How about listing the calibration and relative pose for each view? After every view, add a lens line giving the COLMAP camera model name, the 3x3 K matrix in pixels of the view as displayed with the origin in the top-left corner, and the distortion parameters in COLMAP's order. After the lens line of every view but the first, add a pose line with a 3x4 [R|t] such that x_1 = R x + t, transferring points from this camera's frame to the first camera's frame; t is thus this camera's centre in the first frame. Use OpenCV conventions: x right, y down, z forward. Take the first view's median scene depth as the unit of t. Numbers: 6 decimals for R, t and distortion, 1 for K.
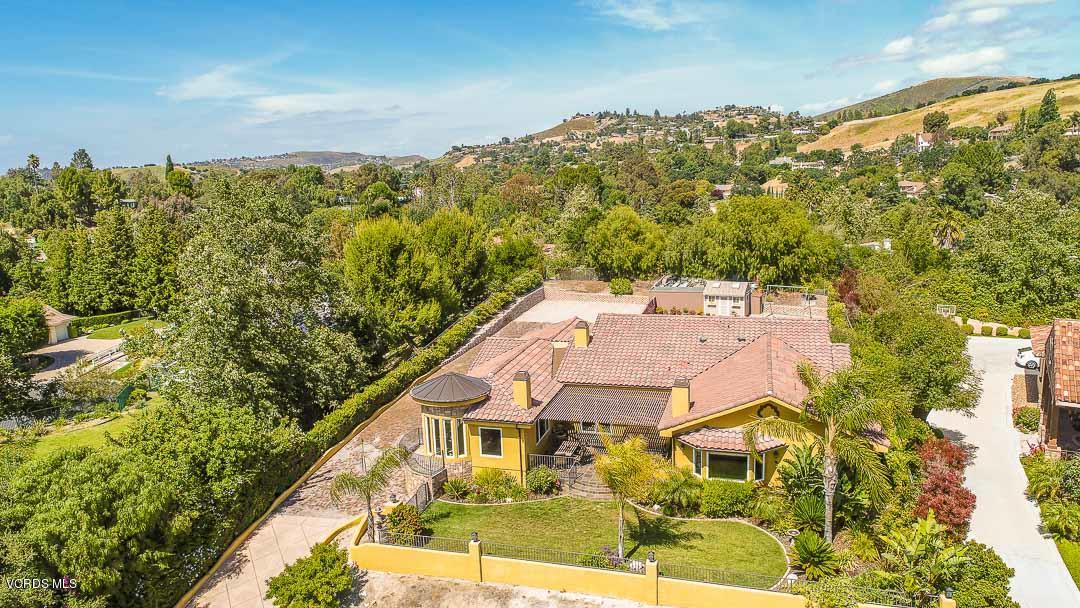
lens RADIAL K [[732.2, 0, 540.2], [0, 732.2, 327.5], [0, 0, 1]] dist [0.002790, -0.001048]
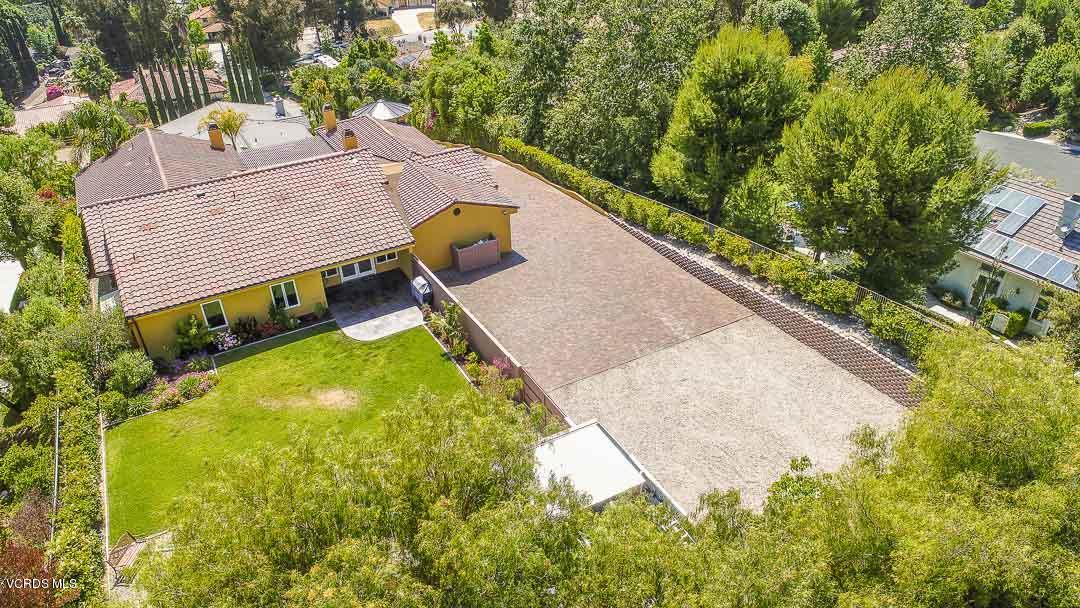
lens RADIAL K [[732.2, 0, 540.2], [0, 732.2, 327.5], [0, 0, 1]] dist [0.002790, -0.001048]
pose [[-0.699873, 0.437794, -0.564371, 0.571462], [-0.095035, 0.726038, 0.681055, -0.533957], [0.707917, 0.530287, -0.466529, 1.821411]]
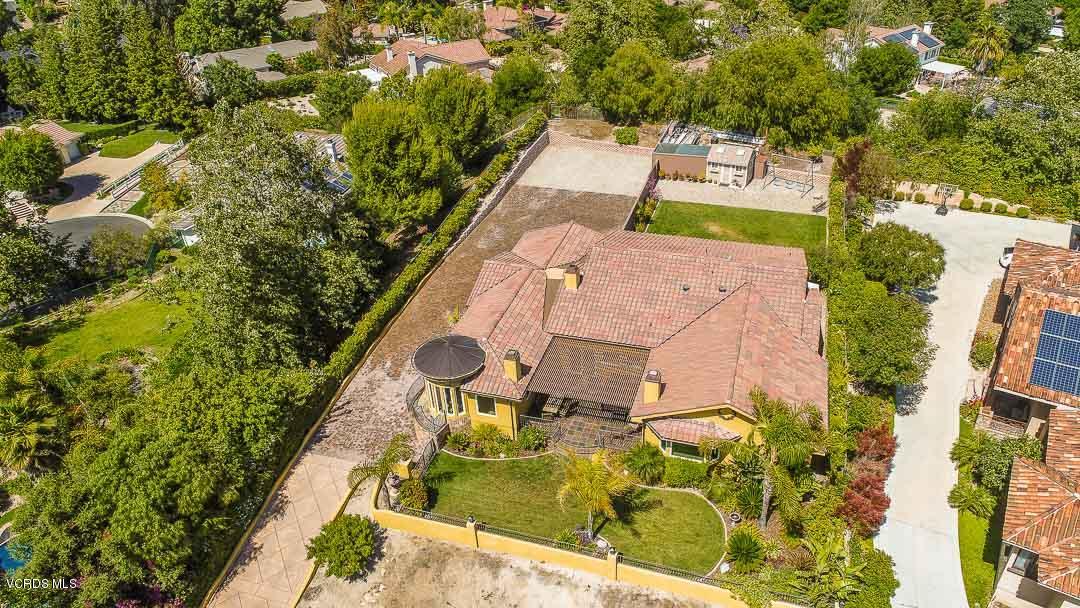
lens RADIAL K [[725.6, 0, 538.8], [0, 725.6, 329.4], [0, 0, 1]] dist [0.002475, -0.000355]
pose [[0.999622, 0.005681, -0.026887, 0.037118], [0.004656, 0.929231, 0.369470, -0.308551], [0.027084, -0.369456, 0.928854, -0.002362]]
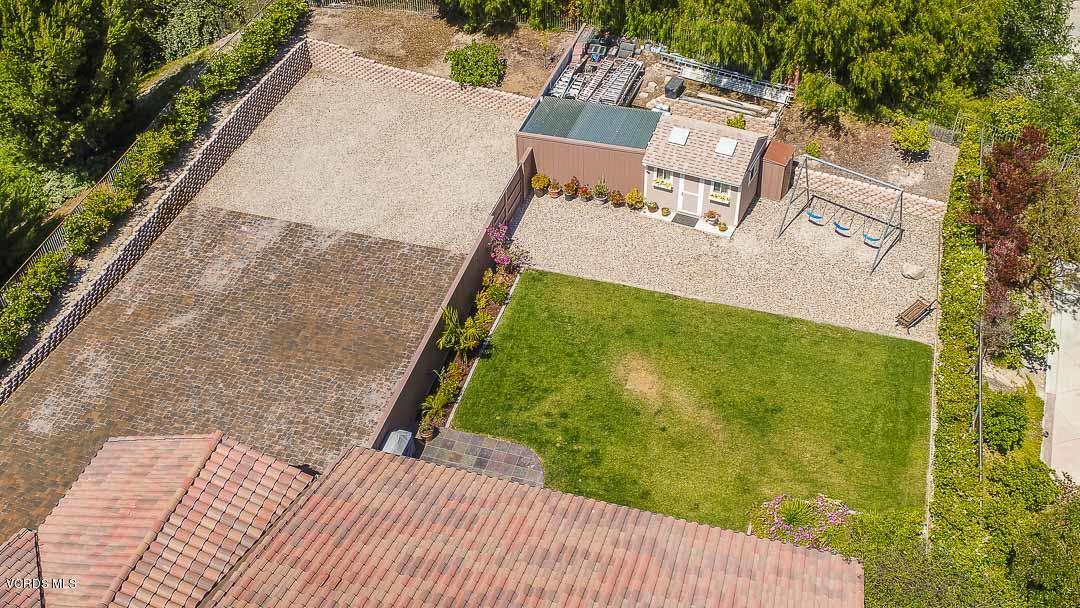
lens RADIAL K [[1076.4, 0, 497.6], [0, 1076.4, 303.7], [0, 0, 1]] dist [0.009210, -0.000513]
pose [[0.999697, 0.011478, -0.021760, 0.245295], [0.000140, 0.881823, 0.471581, -0.400939], [0.024601, -0.471442, 0.881554, 0.690612]]
